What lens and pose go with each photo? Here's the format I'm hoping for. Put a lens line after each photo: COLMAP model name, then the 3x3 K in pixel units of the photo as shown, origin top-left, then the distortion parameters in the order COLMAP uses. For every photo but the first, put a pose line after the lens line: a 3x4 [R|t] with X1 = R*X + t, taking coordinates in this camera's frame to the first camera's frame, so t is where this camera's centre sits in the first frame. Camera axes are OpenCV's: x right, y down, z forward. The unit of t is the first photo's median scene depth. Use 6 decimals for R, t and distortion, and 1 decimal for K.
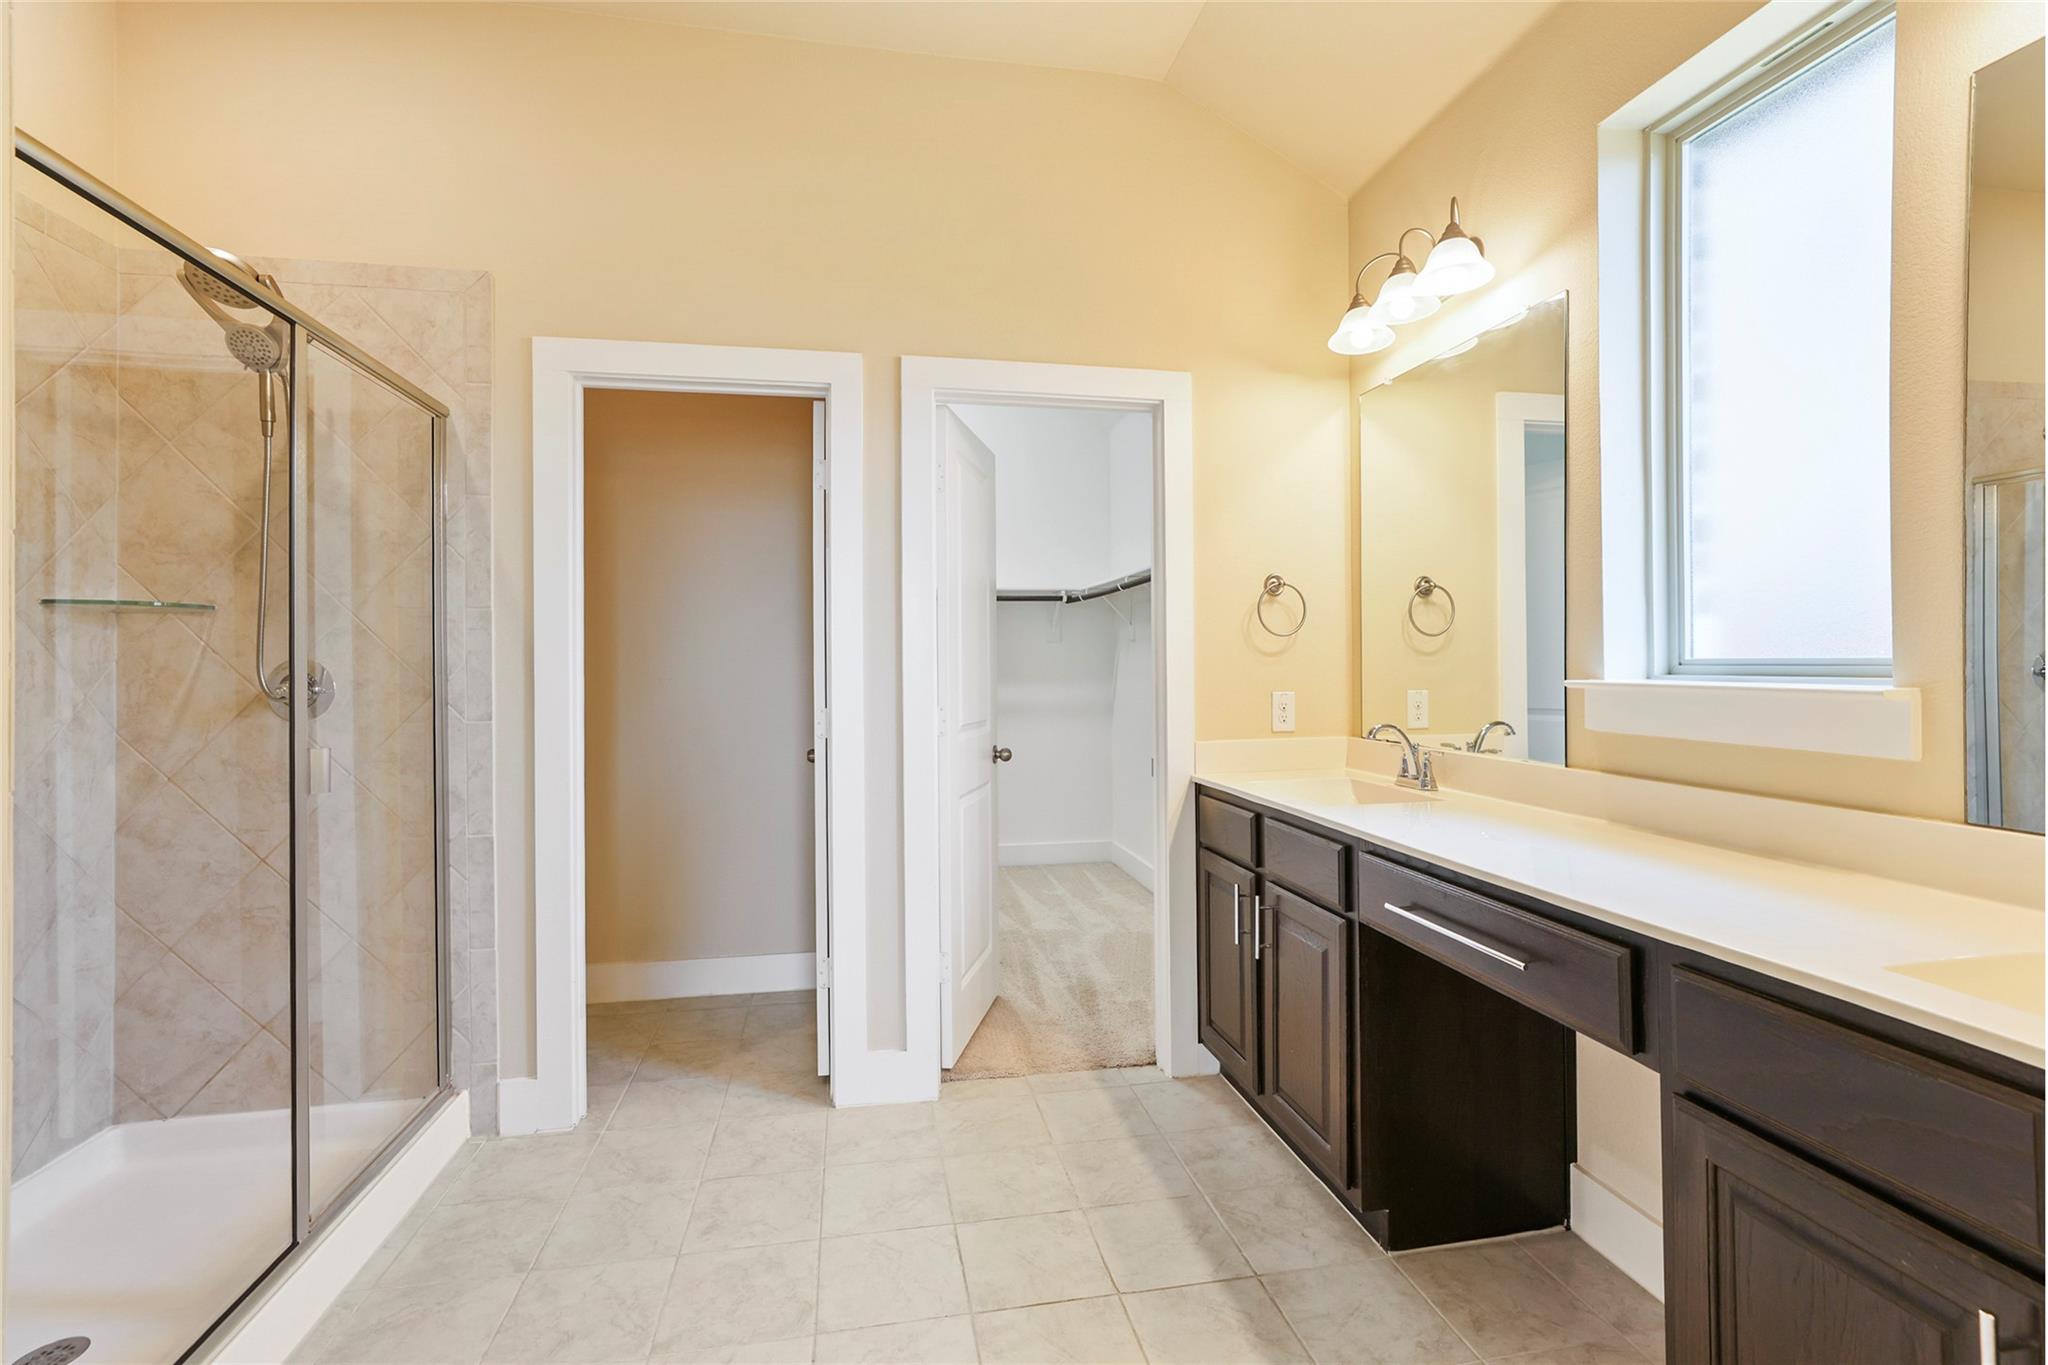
lens RADIAL K [[990.5, 0, 1031.2], [0, 990.5, 627.8], [0, 0, 1]] dist [-0.017743, 0.014383]
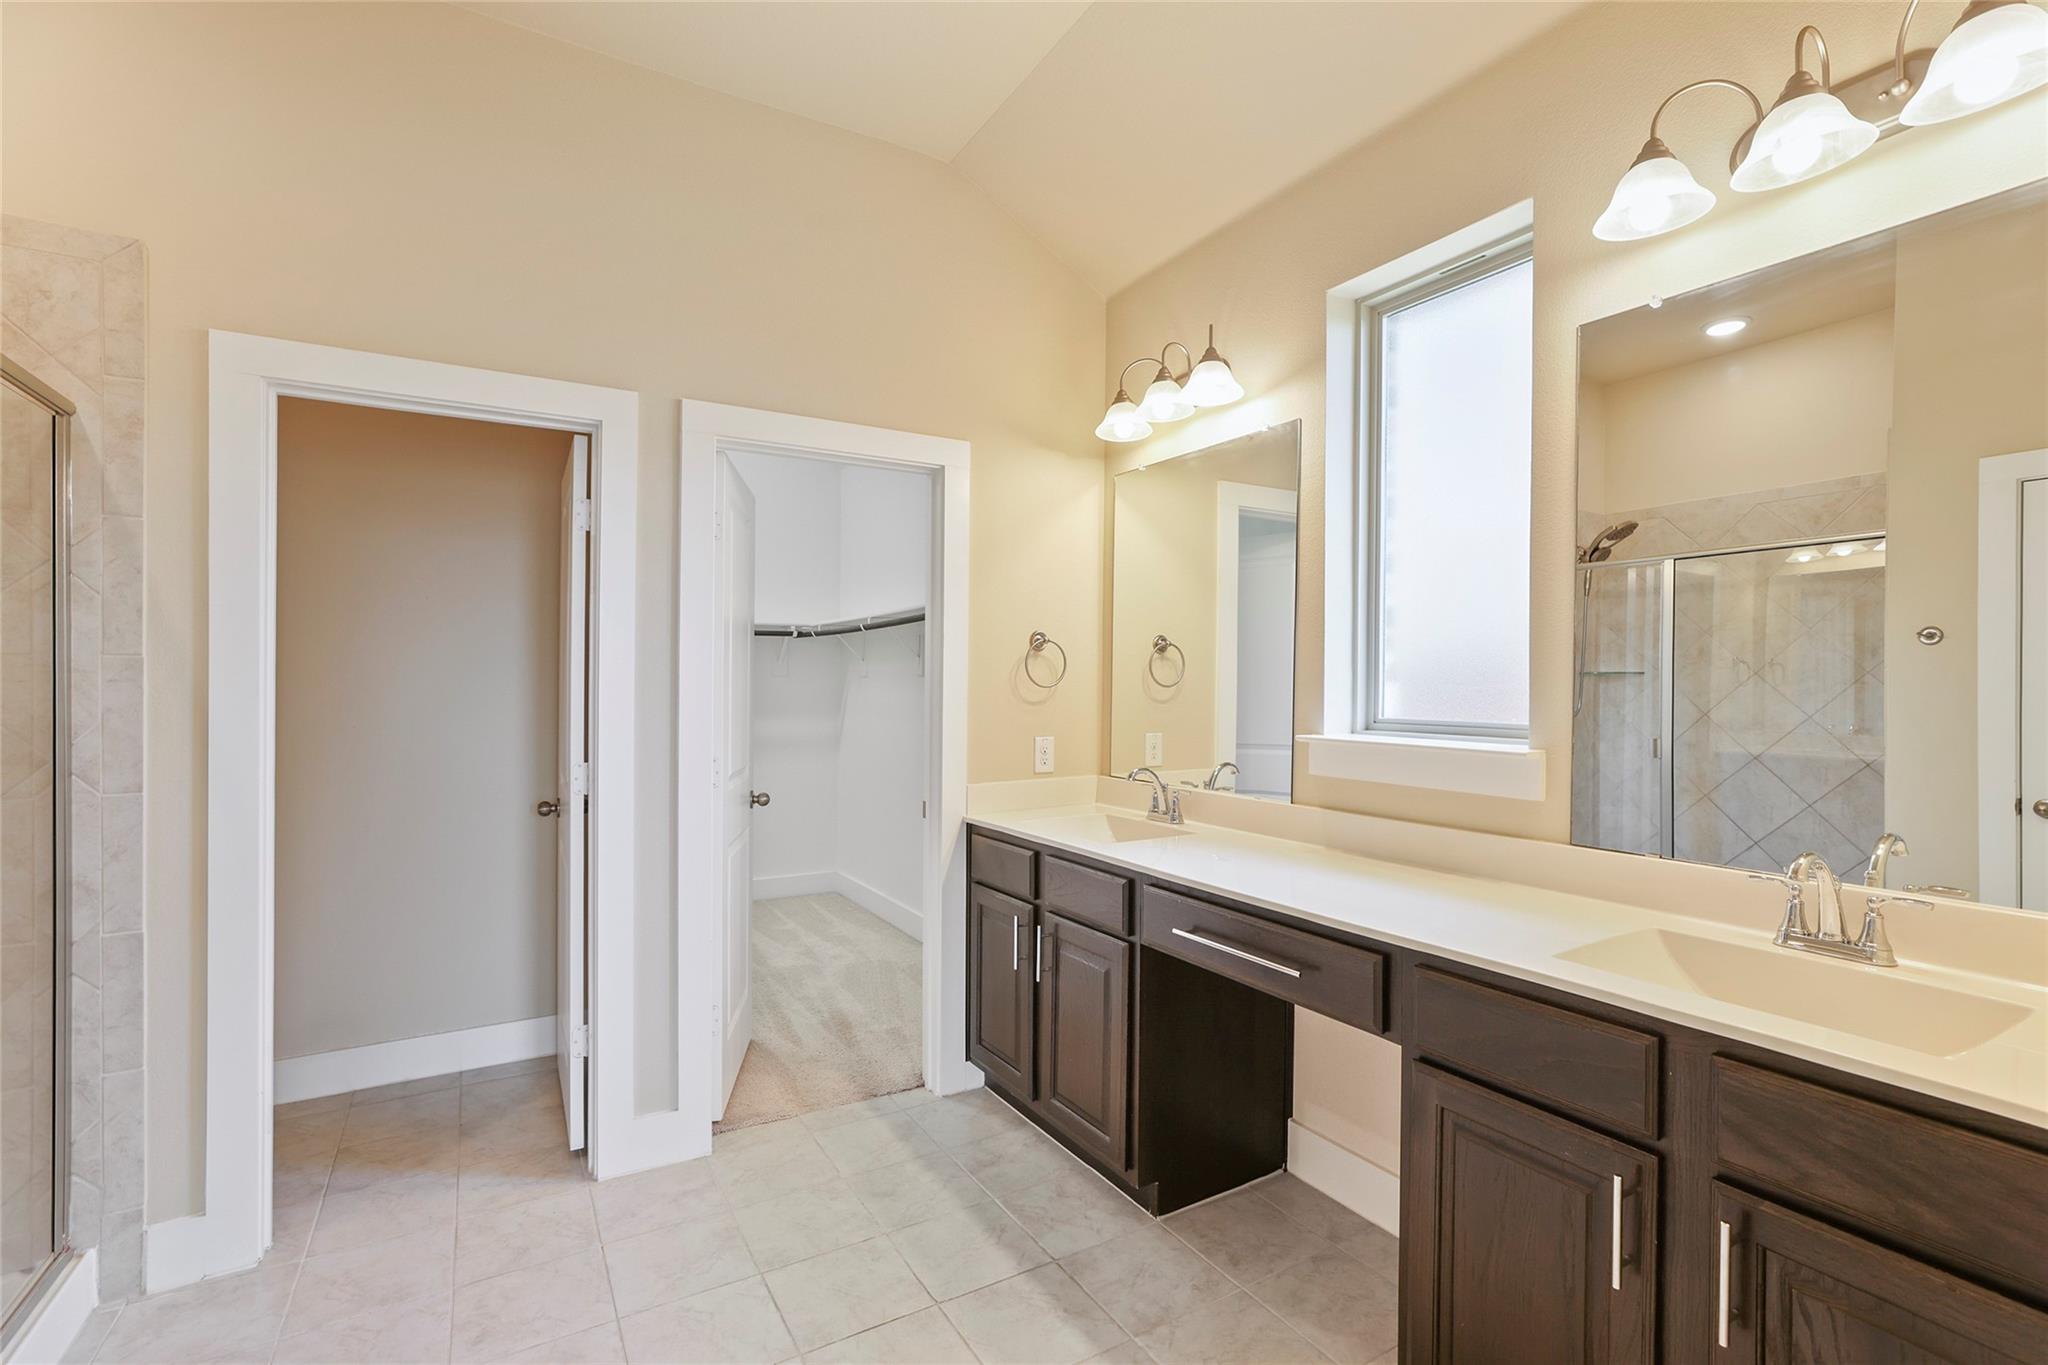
lens RADIAL K [[990.5, 0, 1031.5], [0, 990.5, 650.3], [0, 0, 1]] dist [-0.017743, 0.014383]
pose [[0.932628, 0.008503, 0.360739, -0.162547], [-0.015183, 0.999762, 0.015686, -0.050363], [-0.360519, -0.020106, 0.932535, -0.030689]]
